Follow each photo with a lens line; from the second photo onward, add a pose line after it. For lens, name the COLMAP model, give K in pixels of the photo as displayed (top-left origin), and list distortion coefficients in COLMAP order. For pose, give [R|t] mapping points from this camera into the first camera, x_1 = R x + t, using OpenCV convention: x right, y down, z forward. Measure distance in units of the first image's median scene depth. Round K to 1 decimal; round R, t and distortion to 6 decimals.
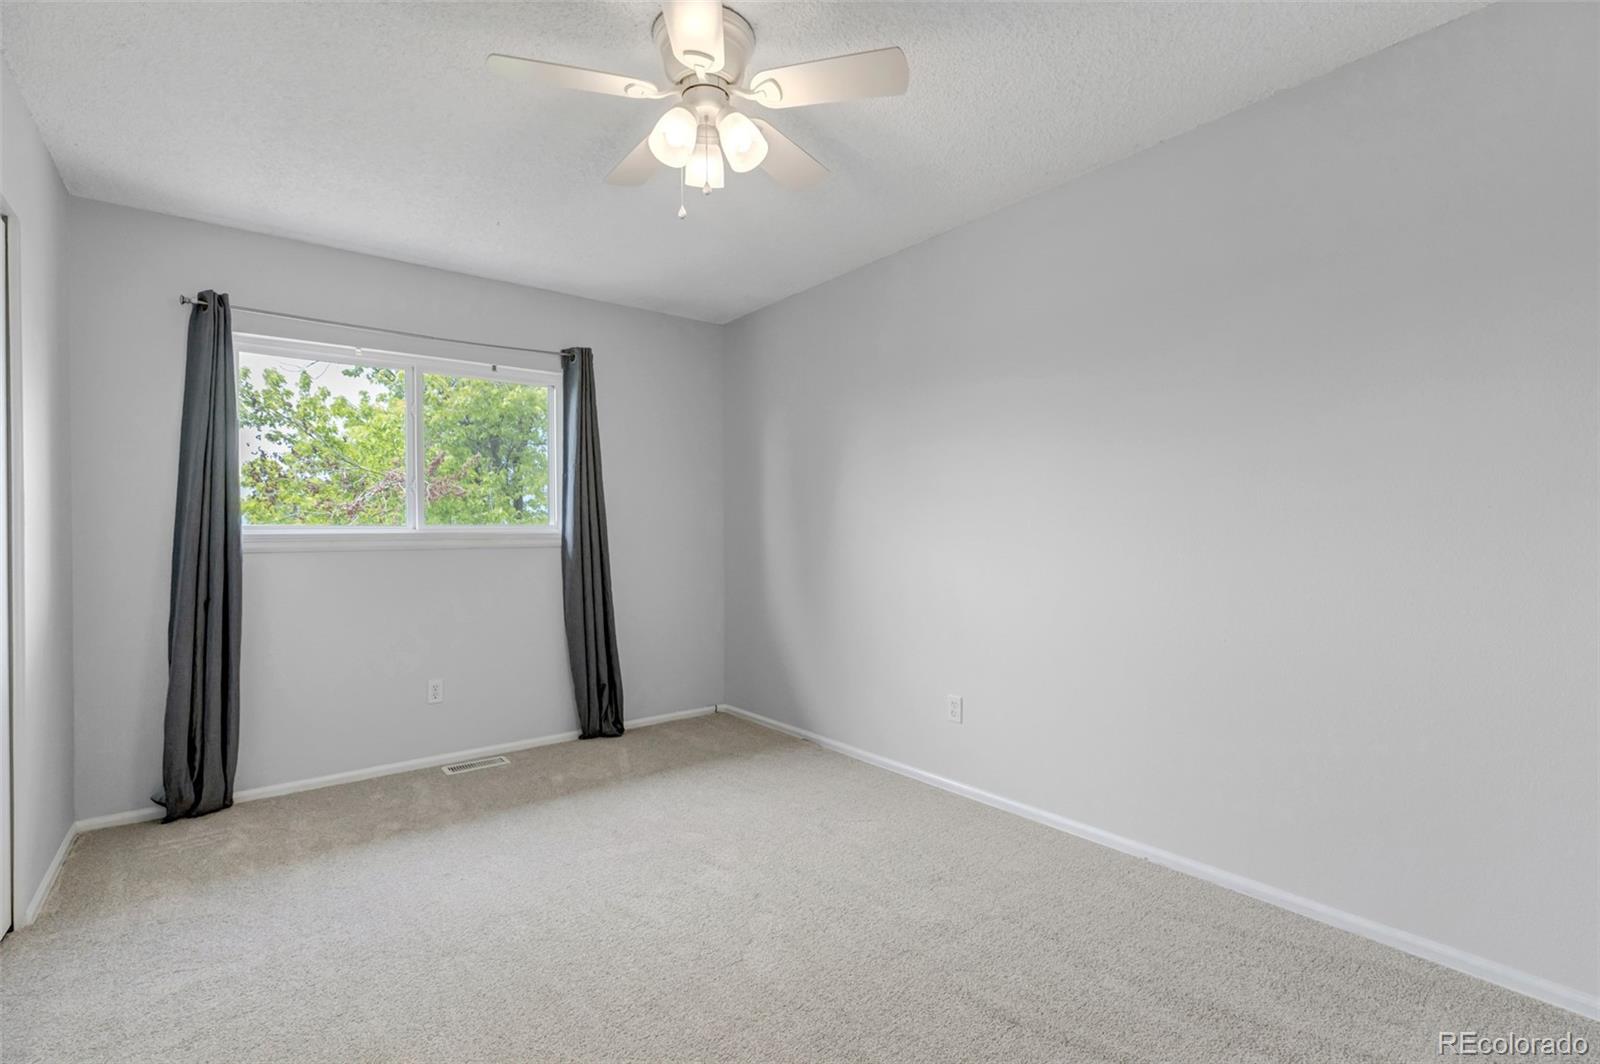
lens RADIAL K [[723.3, 0, 797.2], [0, 723.3, 532.9], [0, 0, 1]] dist [0.001862, 0.000157]
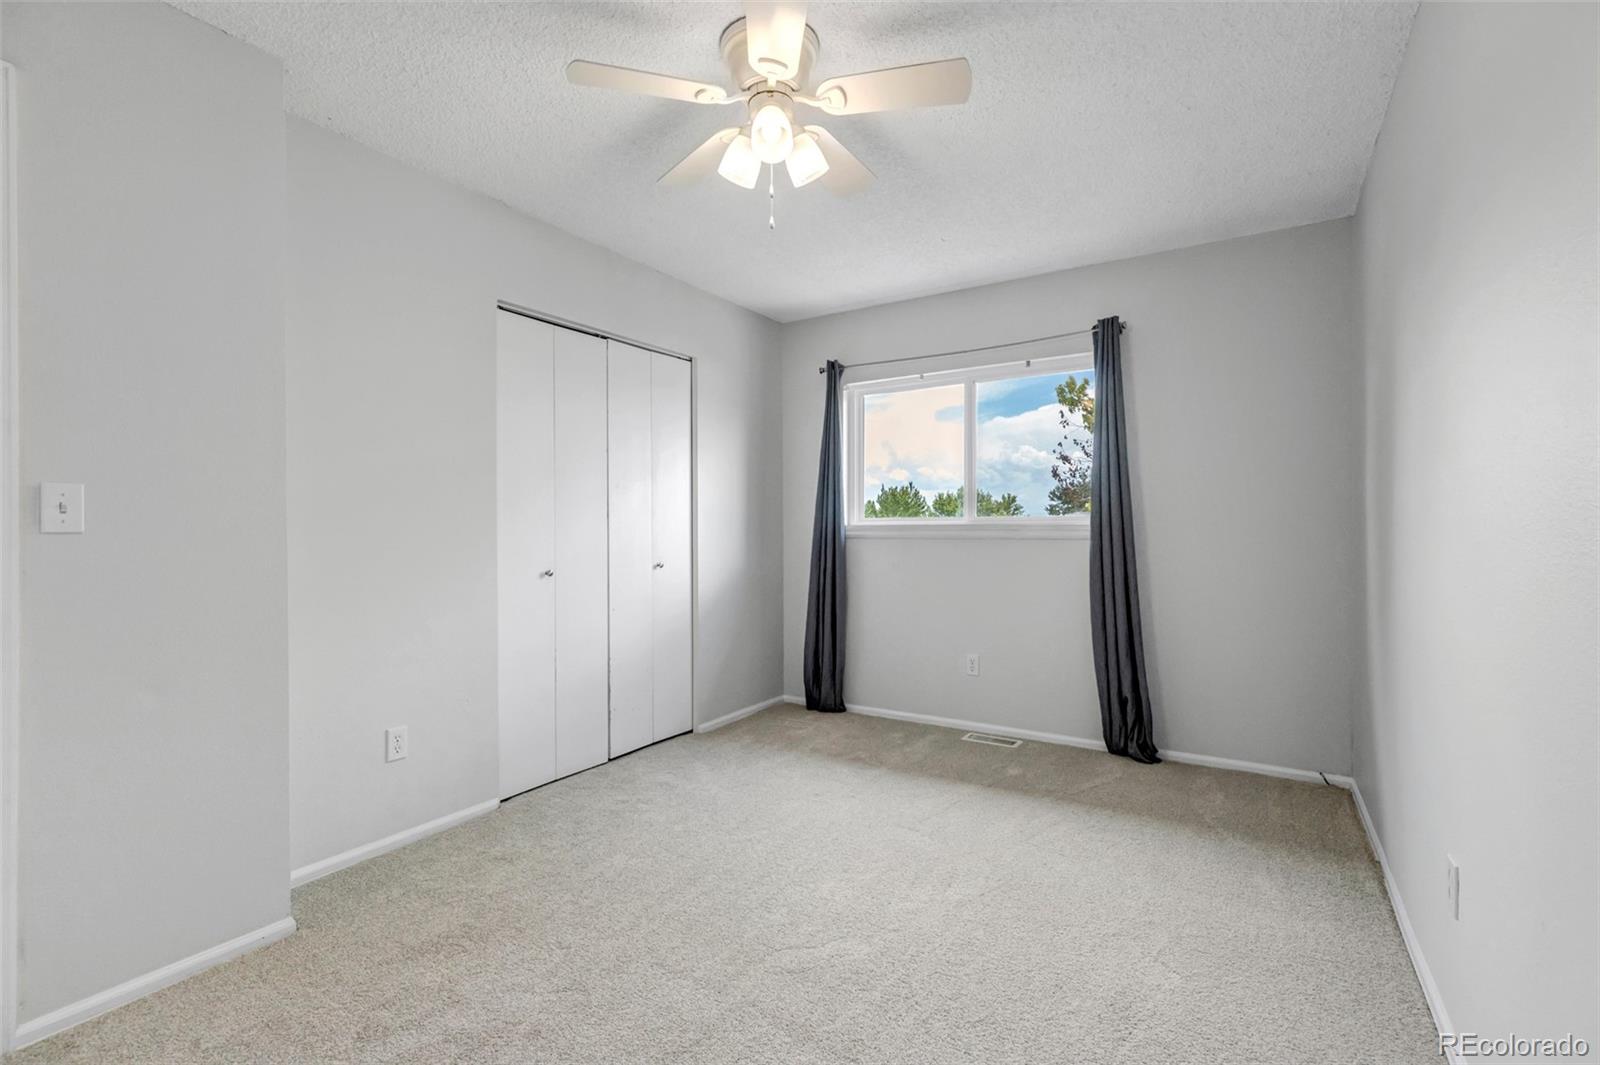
lens RADIAL K [[723.3, 0, 797.2], [0, 723.3, 533.4], [0, 0, 1]] dist [0.001862, 0.000157]
pose [[0.330026, 0.015293, -0.943848, 0.464552], [0.000471, 0.999866, 0.016365, -0.004243], [0.943972, -0.005846, 0.329975, 0.366767]]
